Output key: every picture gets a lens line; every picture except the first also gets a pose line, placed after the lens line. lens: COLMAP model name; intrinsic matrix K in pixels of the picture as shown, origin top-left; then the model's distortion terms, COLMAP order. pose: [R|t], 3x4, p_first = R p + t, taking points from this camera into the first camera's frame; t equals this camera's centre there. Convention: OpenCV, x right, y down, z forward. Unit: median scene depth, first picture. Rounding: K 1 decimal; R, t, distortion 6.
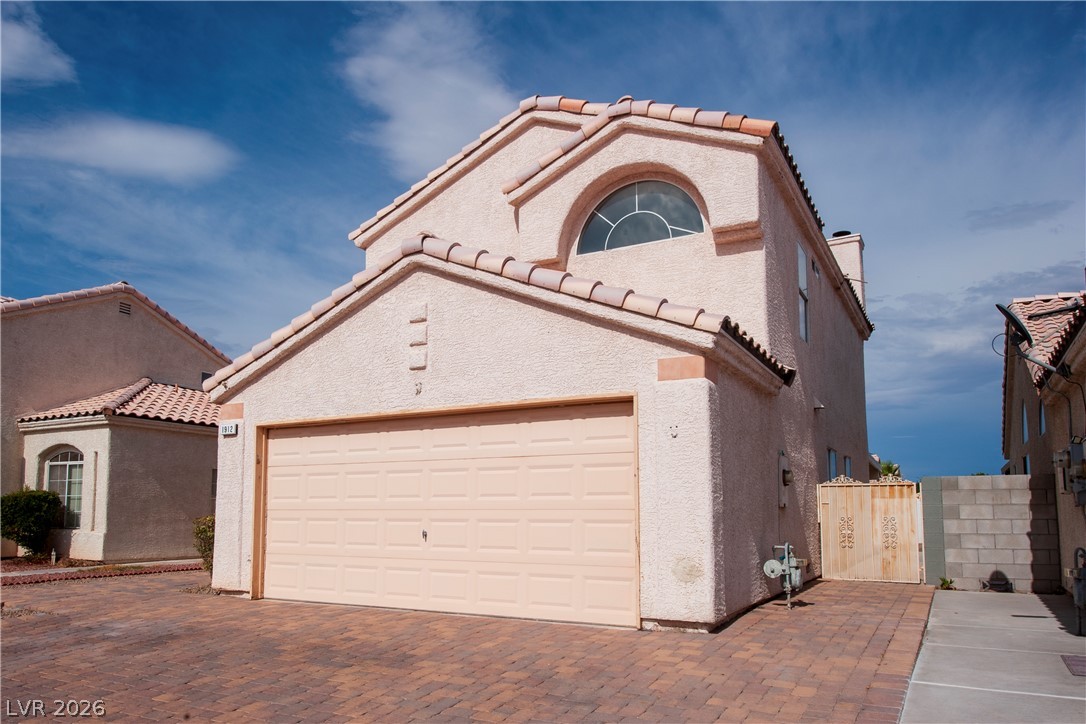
lens RADIAL K [[784.5, 0, 532.7], [0, 784.5, 448.9], [0, 0, 1]] dist [-0.004840, -0.001404]
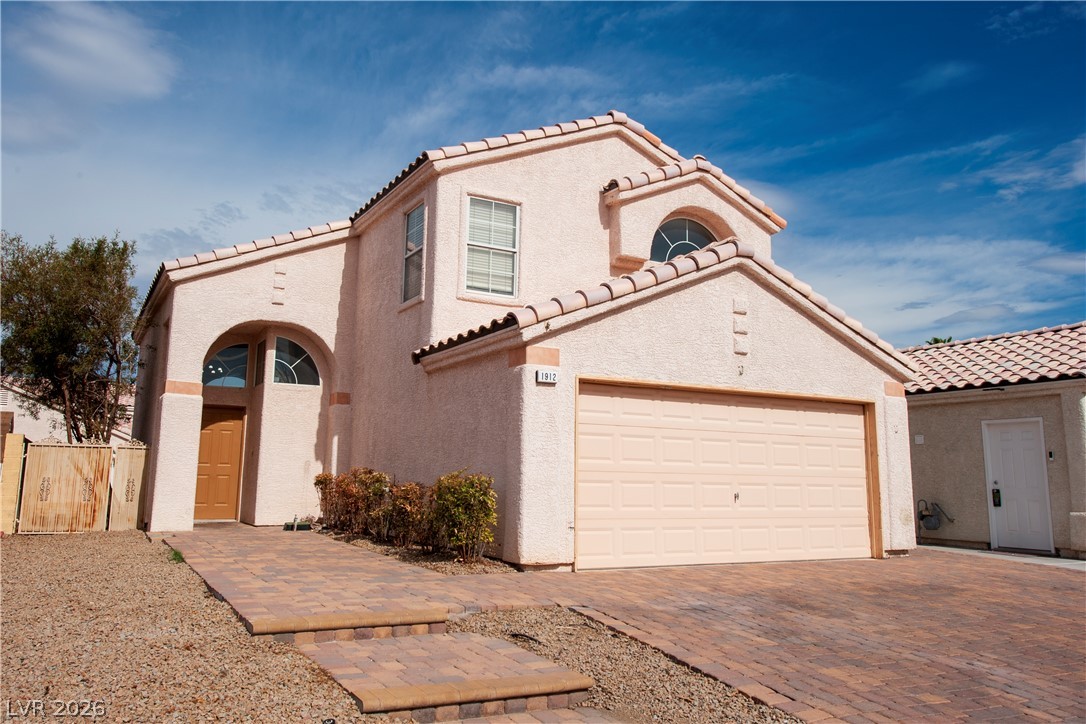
lens RADIAL K [[776.1, 0, 541.3], [0, 776.1, 356.8], [0, 0, 1]] dist [0.003331, 0.003192]
pose [[0.541953, 0.137692, 0.829053, -1.123508], [-0.086527, 0.990387, -0.107924, 0.047238], [-0.835943, -0.013246, 0.548657, 0.542499]]
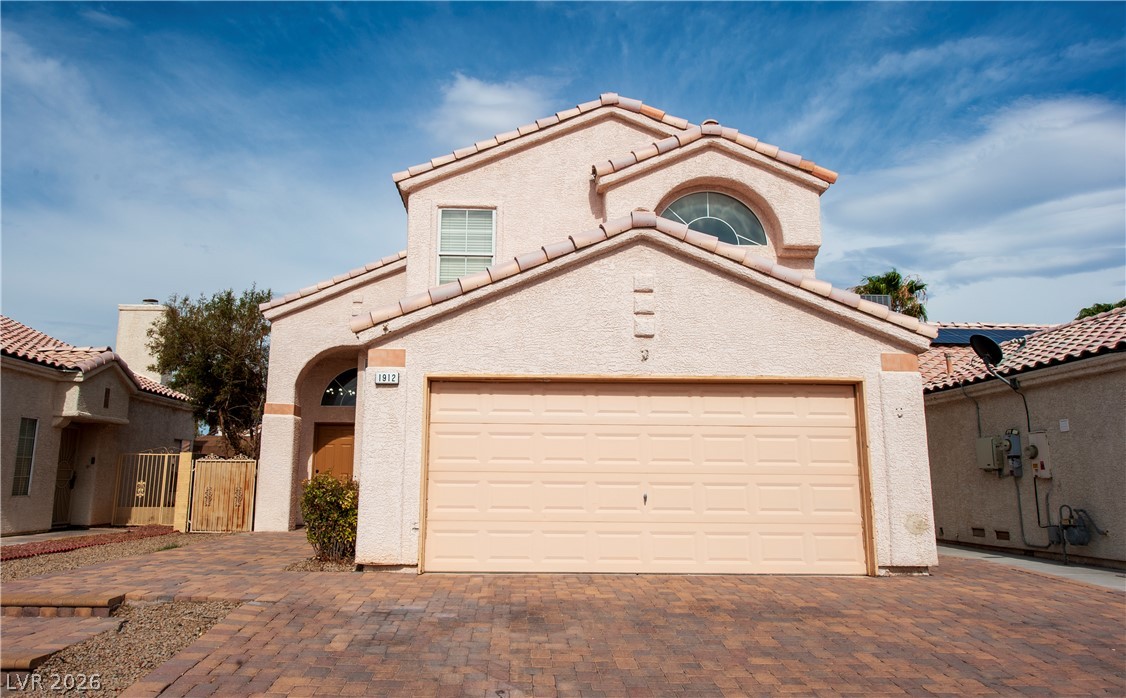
lens RADIAL K [[774.1, 0, 560.6], [0, 774.1, 351.4], [0, 0, 1]] dist [0.007753, -0.001090]
pose [[0.853043, 0.094417, 0.513228, -0.679381], [-0.049362, 0.993685, -0.100760, 0.023559], [-0.519501, 0.060619, 0.852317, 0.161401]]
